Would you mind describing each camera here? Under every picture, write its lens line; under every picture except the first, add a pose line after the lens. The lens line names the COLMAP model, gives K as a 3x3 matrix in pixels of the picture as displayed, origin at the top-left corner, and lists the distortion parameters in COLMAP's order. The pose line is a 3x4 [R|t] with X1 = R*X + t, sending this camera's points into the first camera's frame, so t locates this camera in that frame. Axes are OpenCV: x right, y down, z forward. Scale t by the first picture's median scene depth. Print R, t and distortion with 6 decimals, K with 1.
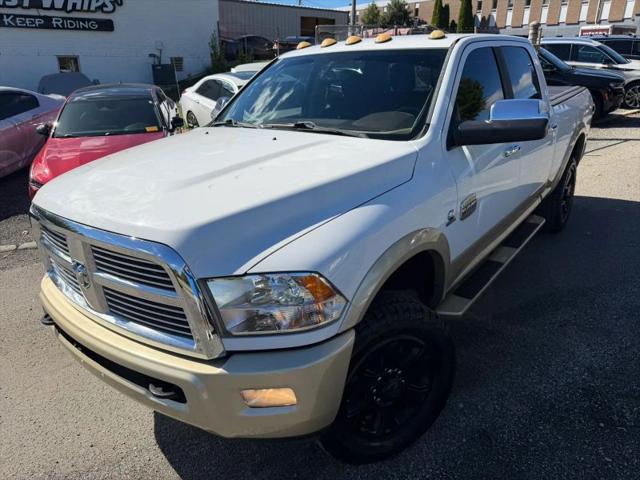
lens RADIAL K [[462.1, 0, 319.3], [0, 462.1, 246.4], [0, 0, 1]] dist [0.001193, -0.011221]
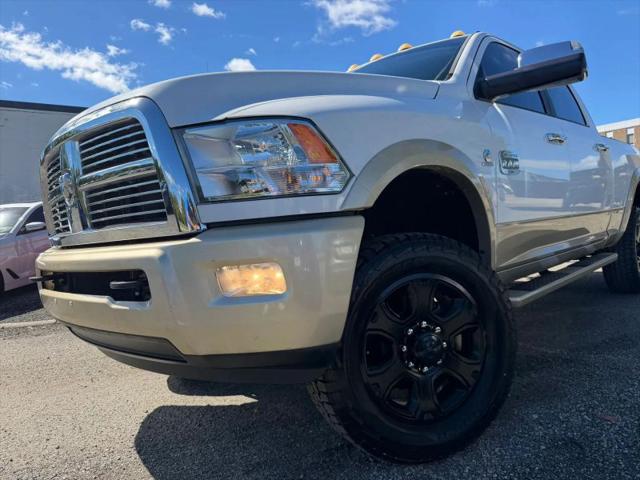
lens RADIAL K [[462.1, 0, 320.2], [0, 462.1, 241.6], [0, 0, 1]] dist [0.001193, -0.011221]
pose [[0.991834, -0.033233, -0.123128, 0.023054], [-0.009681, 0.943047, -0.332518, 0.114222], [0.127166, 0.330995, 0.935025, 0.060412]]
